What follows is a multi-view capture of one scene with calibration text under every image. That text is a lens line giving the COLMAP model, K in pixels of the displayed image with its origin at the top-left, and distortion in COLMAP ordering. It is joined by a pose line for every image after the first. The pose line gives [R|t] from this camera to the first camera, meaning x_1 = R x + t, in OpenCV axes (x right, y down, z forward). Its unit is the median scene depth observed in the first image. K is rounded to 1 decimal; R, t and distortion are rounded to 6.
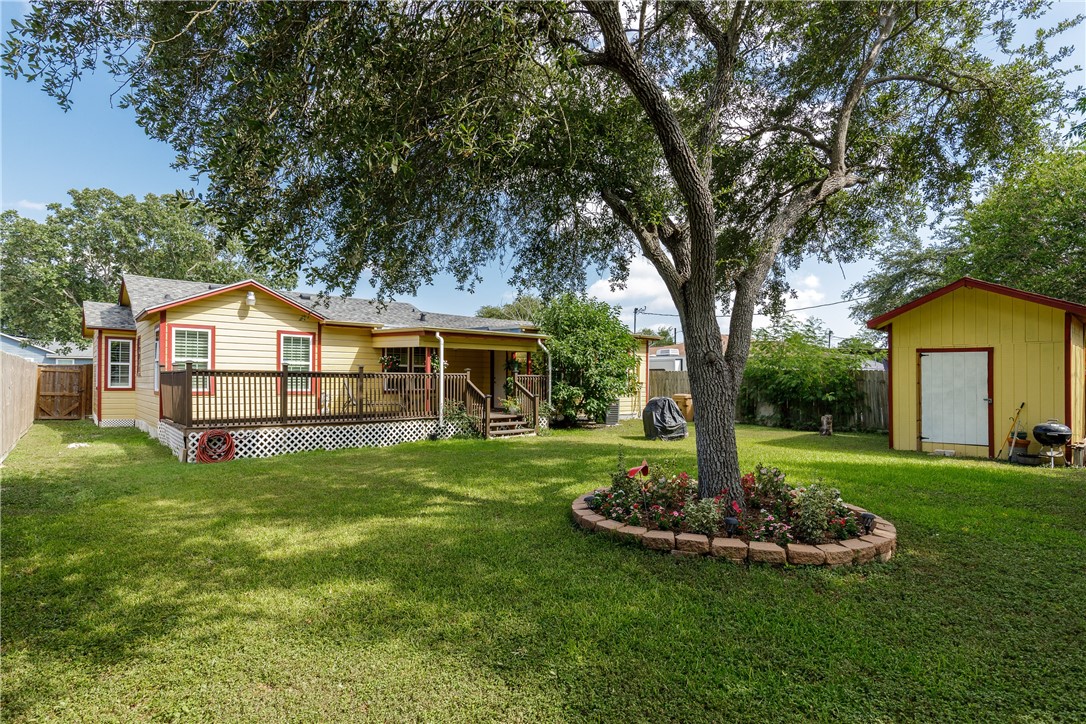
lens RADIAL K [[589.1, 0, 543.0], [0, 589.1, 362.0], [0, 0, 1]] dist [0.000878, 0.000256]
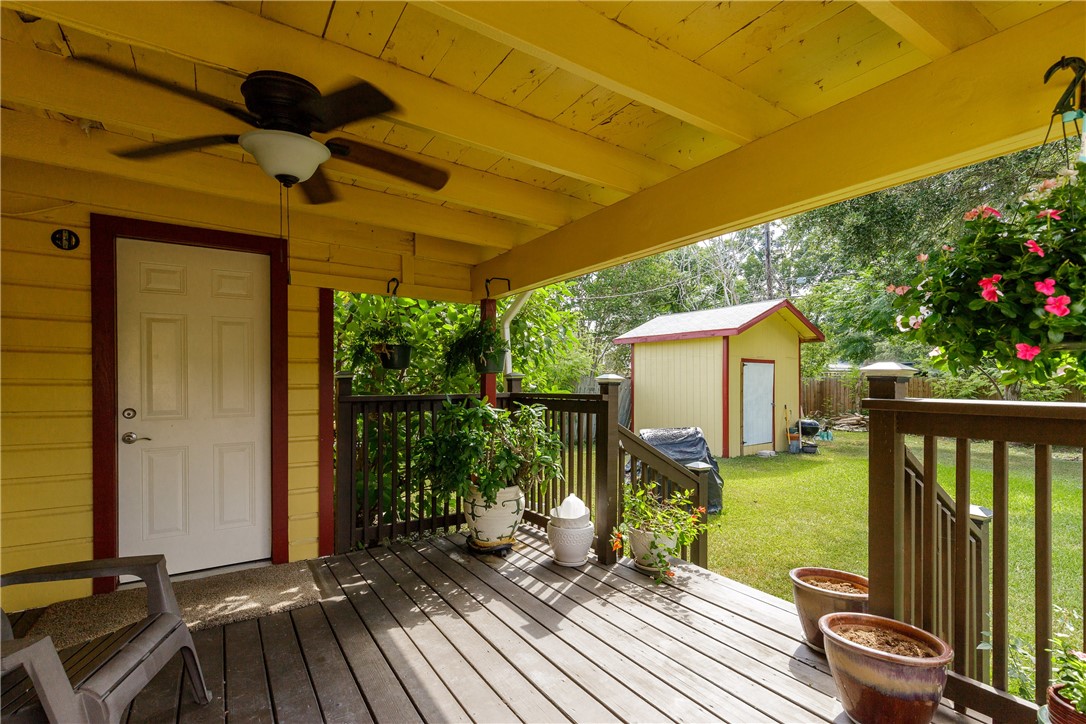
lens RADIAL K [[510.4, 0, 542.0], [0, 510.4, 380.5], [0, 0, 1]] dist [0.011664, -0.000048]
pose [[0.149583, -0.006503, 0.988728, -0.294633], [-0.027654, 0.999560, 0.010758, 0.015805], [-0.988362, -0.028951, 0.149337, 1.126669]]
